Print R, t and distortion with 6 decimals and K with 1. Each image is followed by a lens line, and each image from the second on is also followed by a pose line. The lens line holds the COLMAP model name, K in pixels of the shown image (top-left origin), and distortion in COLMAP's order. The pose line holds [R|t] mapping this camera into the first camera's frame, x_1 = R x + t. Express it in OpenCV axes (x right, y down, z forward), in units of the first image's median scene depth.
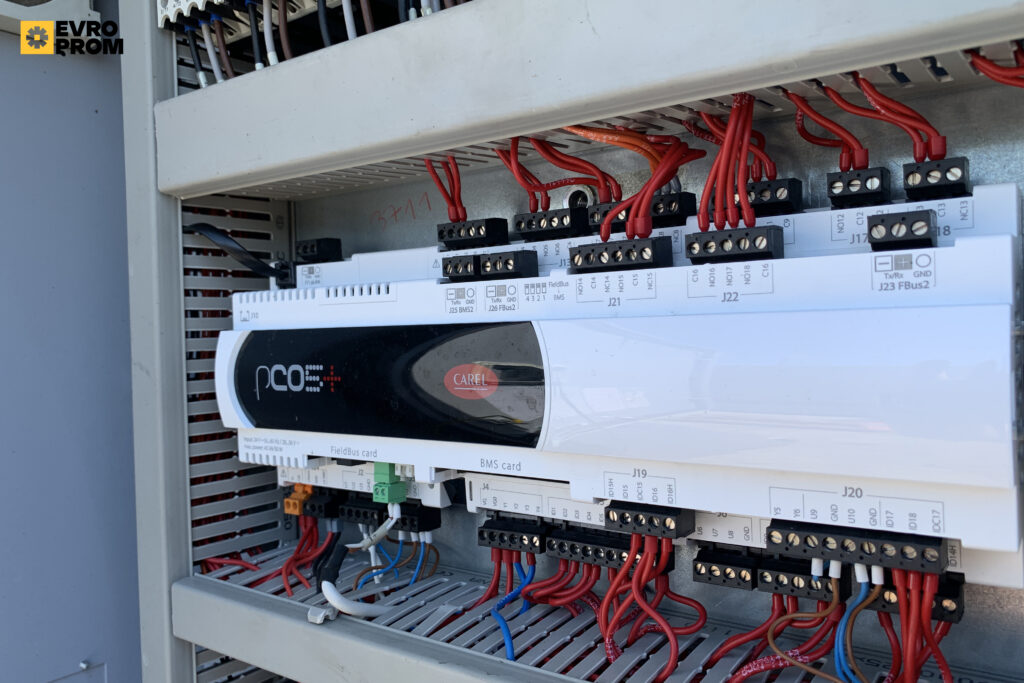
lens RADIAL K [[790.7, 0, 513.8], [0, 790.7, 331.8], [0, 0, 1]] dist [-0.007026, -0.004226]
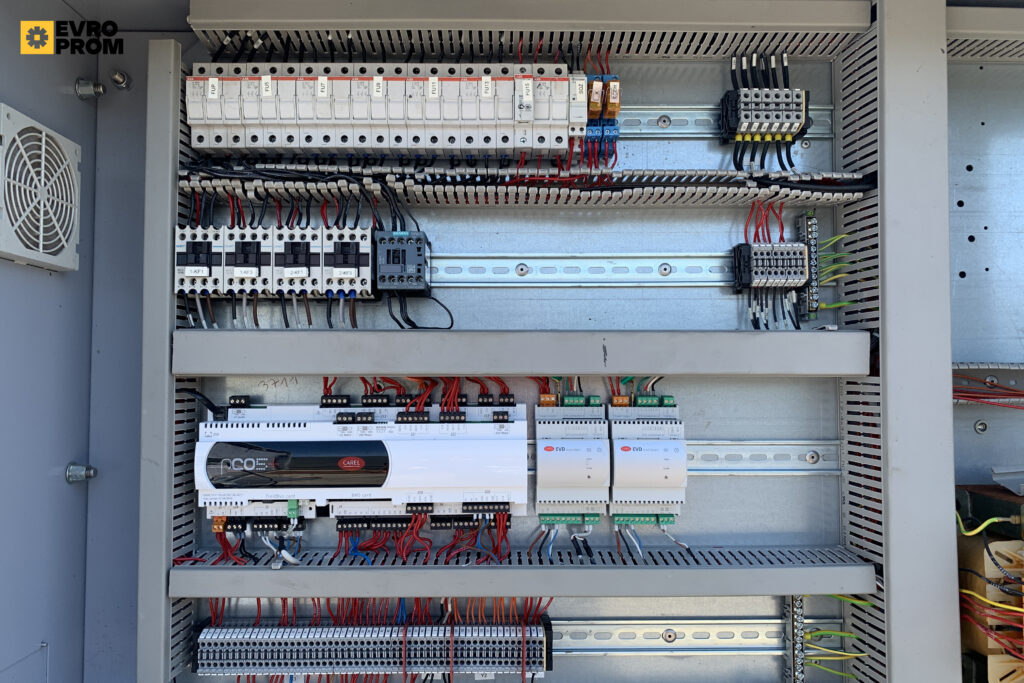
lens RADIAL K [[776.8, 0, 509.8], [0, 776.8, 347.3], [0, 0, 1]] dist [0.095316, -0.139166]
pose [[0.813561, 0.057456, 0.578634, -1.499464], [-0.014853, 0.996835, -0.078098, -0.162939], [-0.581290, 0.054943, 0.811840, -1.867383]]
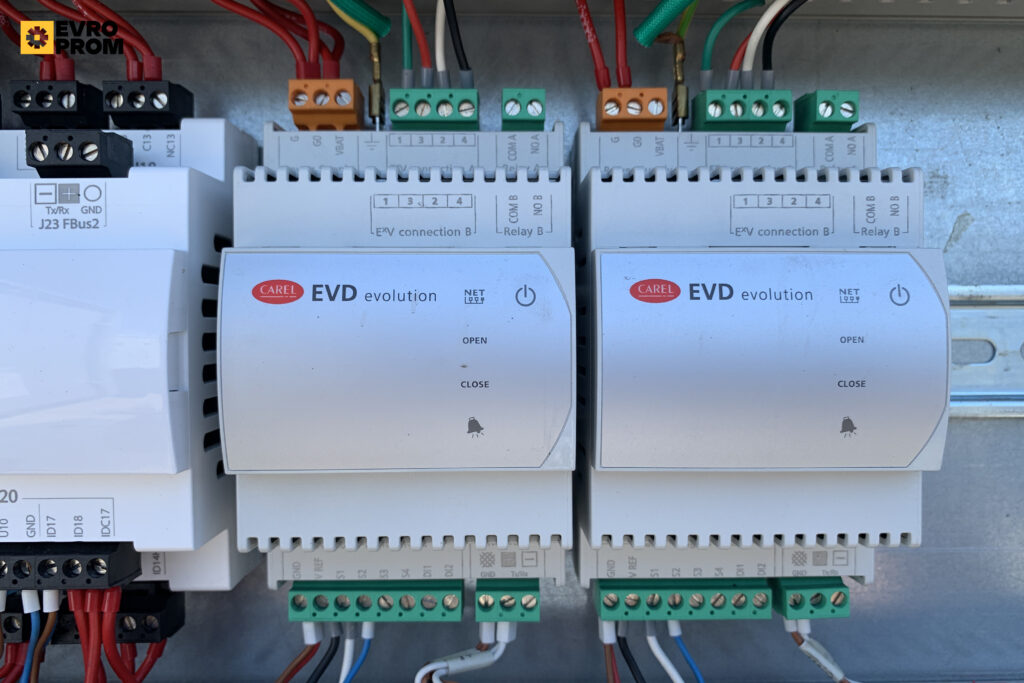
lens RADIAL K [[776.8, 0, 509.8], [0, 776.8, 347.3], [0, 0, 1]] dist [0.095316, -0.139166]
pose [[0.814981, 0.012992, 0.579342, 0.374536], [-0.013612, 0.999902, -0.003275, 0.056100], [-0.579328, -0.005216, 0.815078, 0.108005]]
